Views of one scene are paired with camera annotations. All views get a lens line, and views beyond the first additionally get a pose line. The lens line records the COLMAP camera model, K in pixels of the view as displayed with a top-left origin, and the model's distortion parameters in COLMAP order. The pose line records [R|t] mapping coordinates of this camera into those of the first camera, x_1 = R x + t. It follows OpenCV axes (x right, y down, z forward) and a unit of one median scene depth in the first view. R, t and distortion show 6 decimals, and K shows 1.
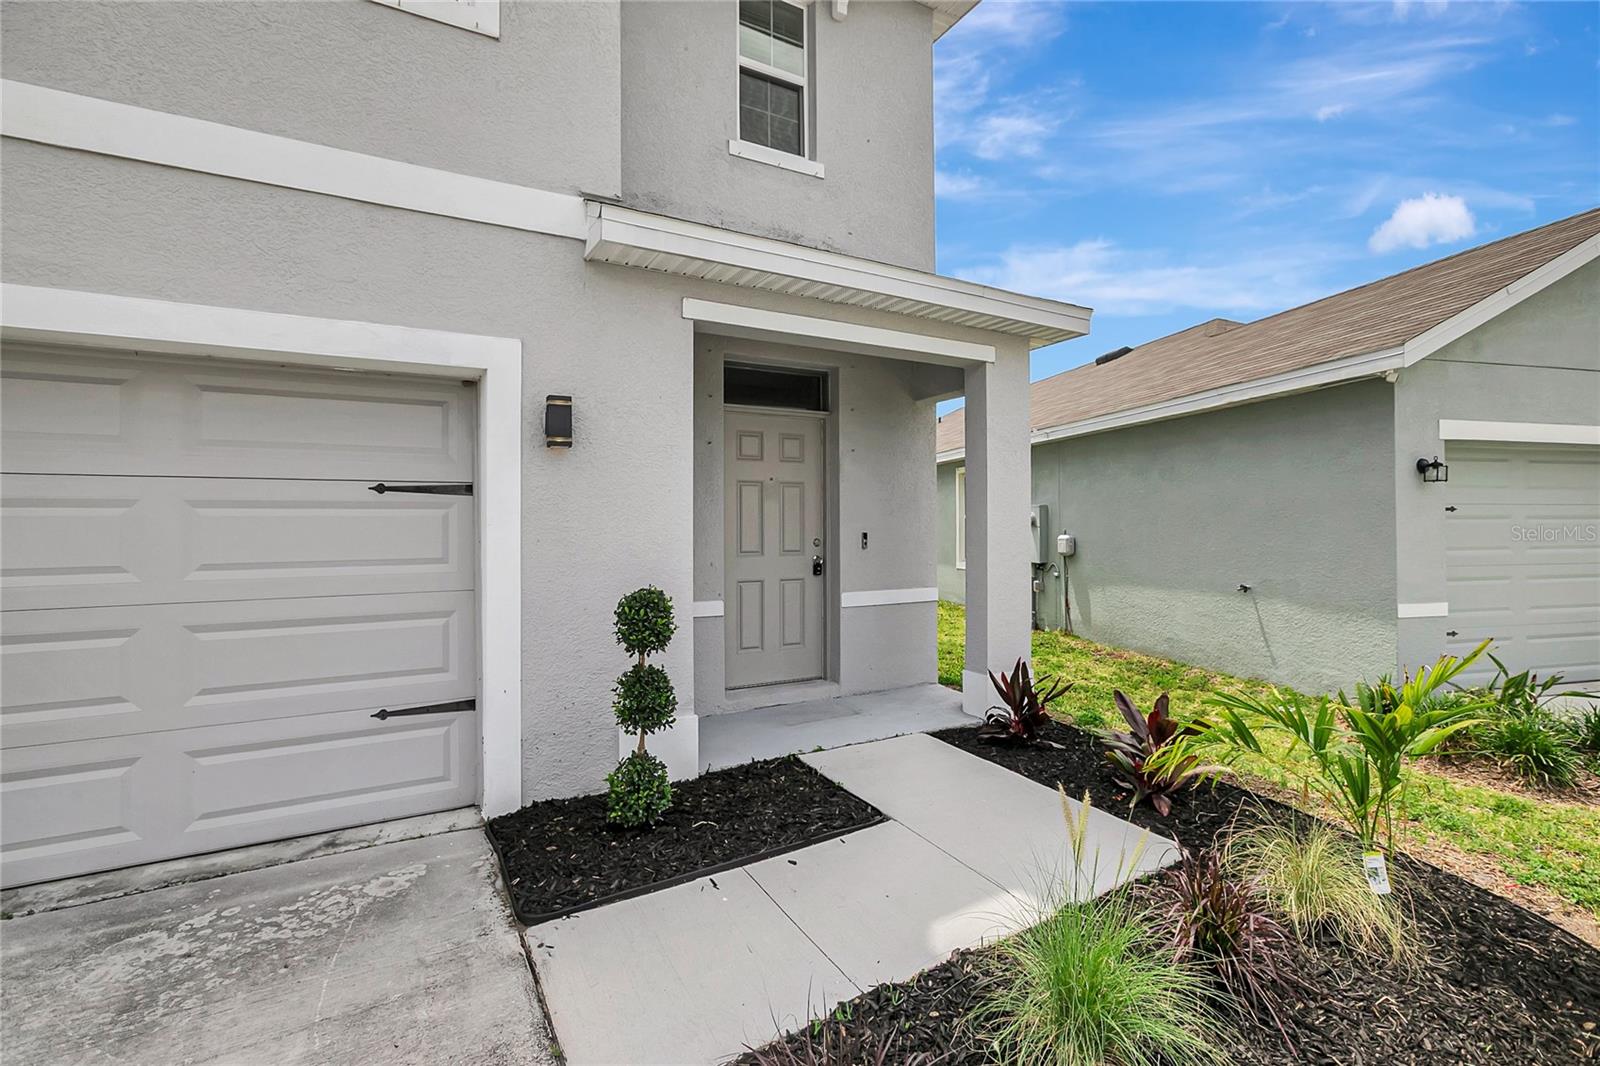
lens RADIAL K [[733.5, 0, 802.8], [0, 733.5, 518.2], [0, 0, 1]] dist [-0.029014, 0.014829]
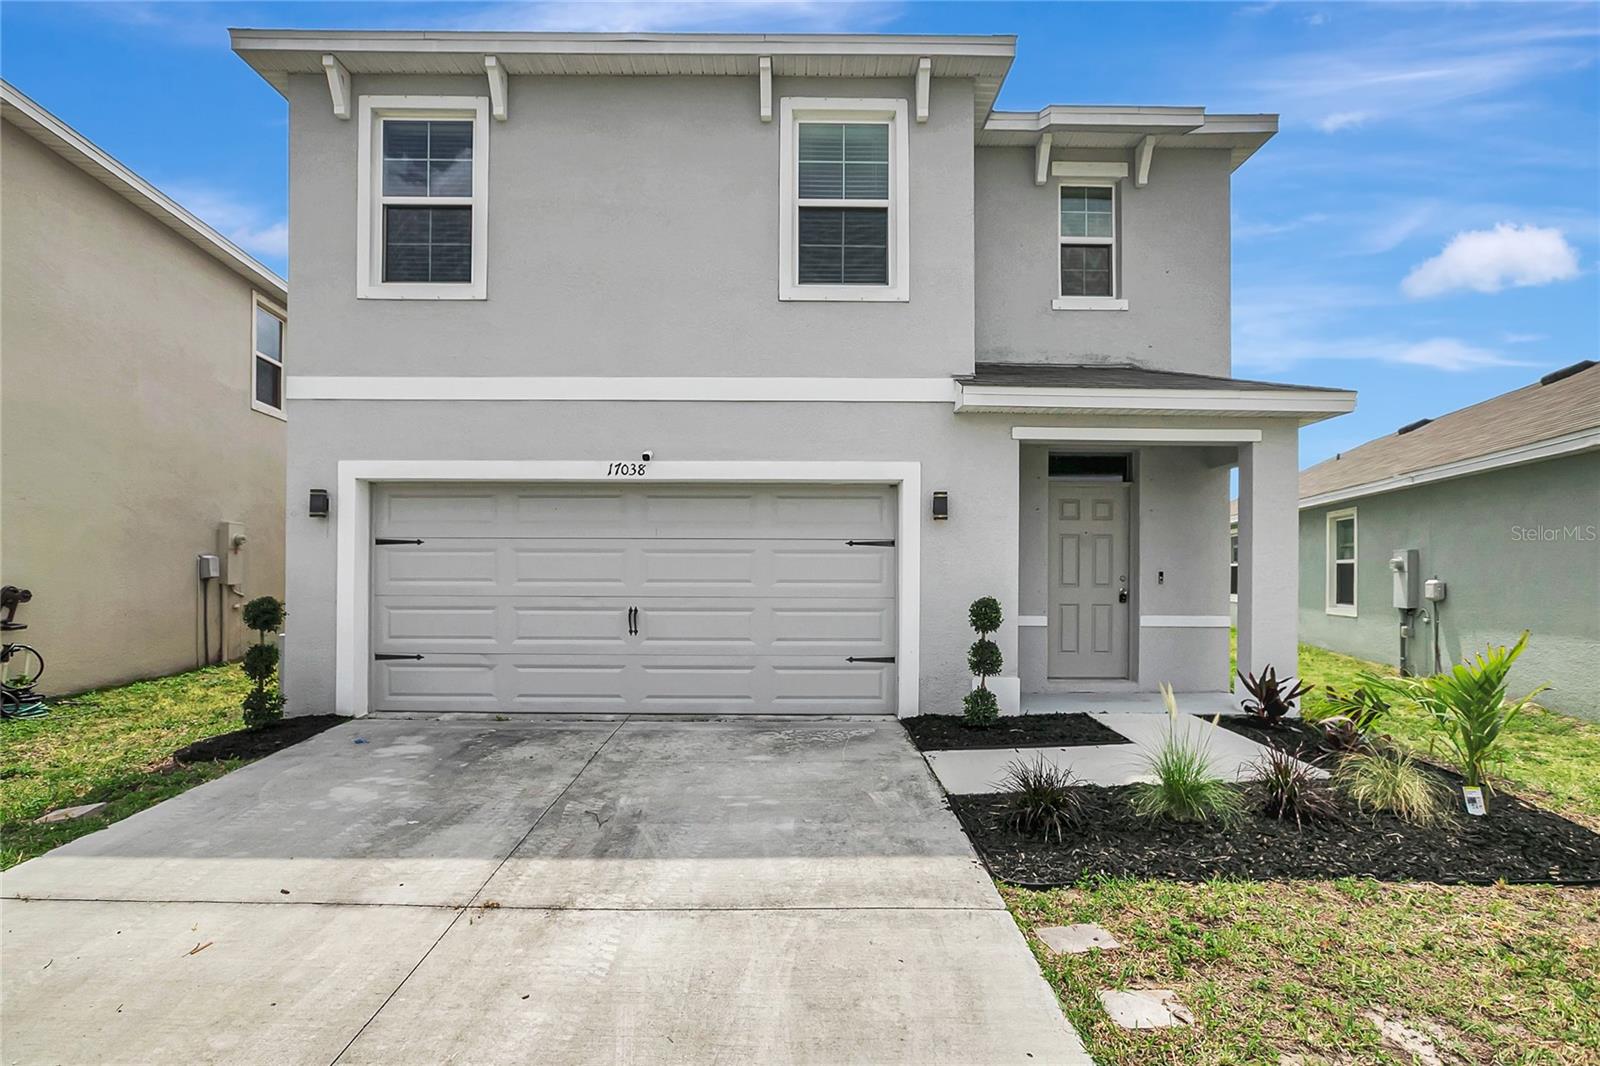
lens RADIAL K [[734.5, 0, 794.9], [0, 734.5, 562.9], [0, 0, 1]] dist [-0.021141, 0.011497]
pose [[0.872088, 0.004945, -0.489323, 0.213373], [-0.005225, 0.999986, 0.000795, 0.008868], [0.489320, 0.001863, 0.872102, -0.668323]]
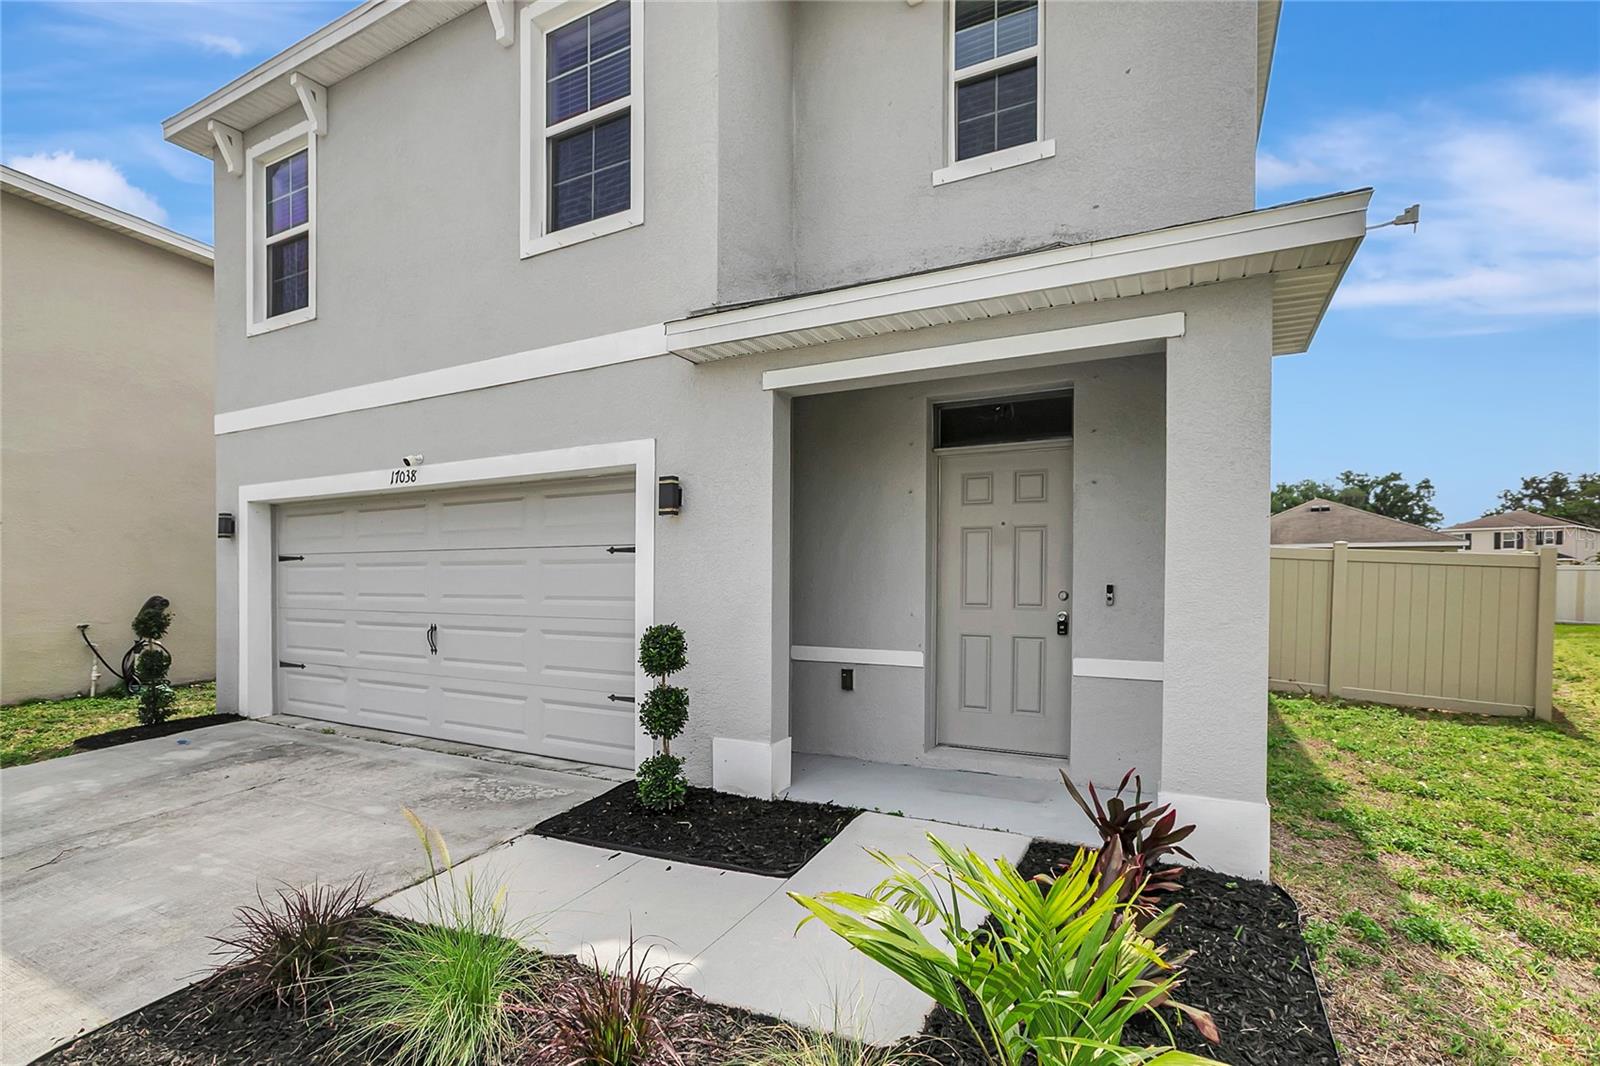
lens RADIAL K [[742.1, 0, 783.7], [0, 742.1, 578.7], [0, 0, 1]] dist [-0.024702, 0.020656]
pose [[0.532992, 0.006510, -0.846095, 0.786029], [0.006243, 0.999913, 0.011627, 0.002821], [0.846097, -0.011479, 0.532905, 0.395839]]
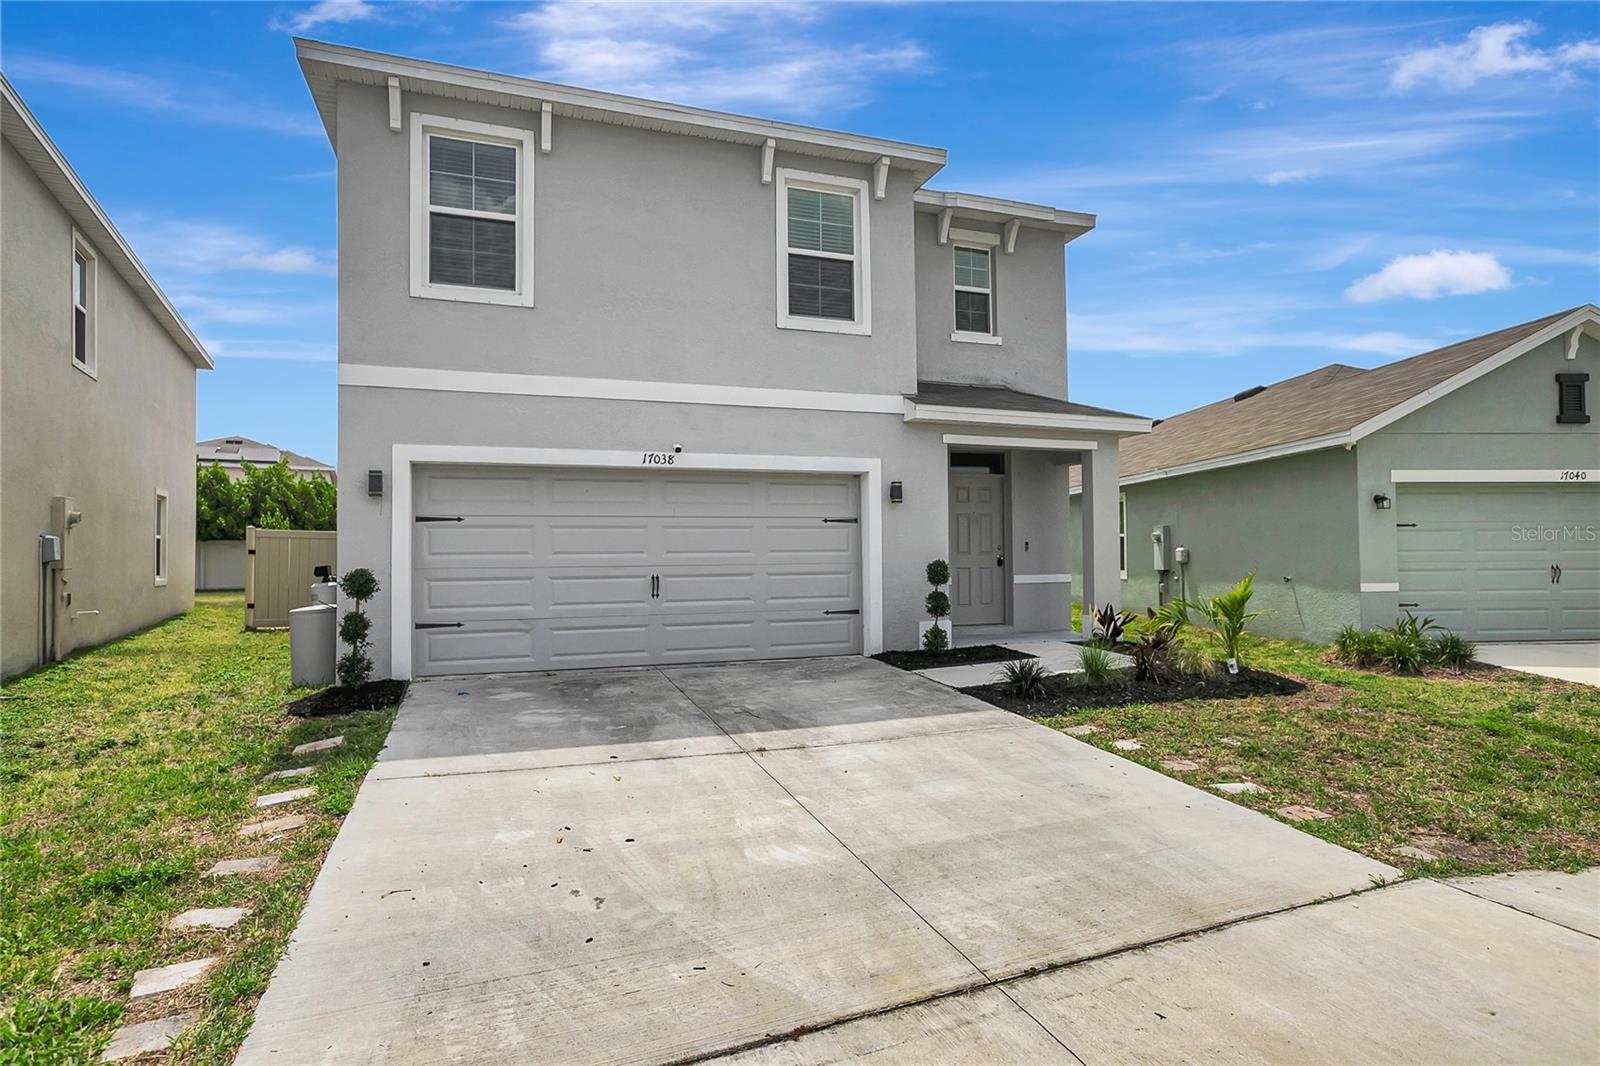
lens RADIAL K [[854.2, 0, 798.5], [0, 854.2, 524.9], [0, 0, 1]] dist [-0.004412, -0.000227]
pose [[0.985082, -0.009022, -0.171852, -0.145919], [0.005007, 0.999705, -0.023779, 0.035357], [0.172015, 0.022564, 0.984836, -1.583223]]
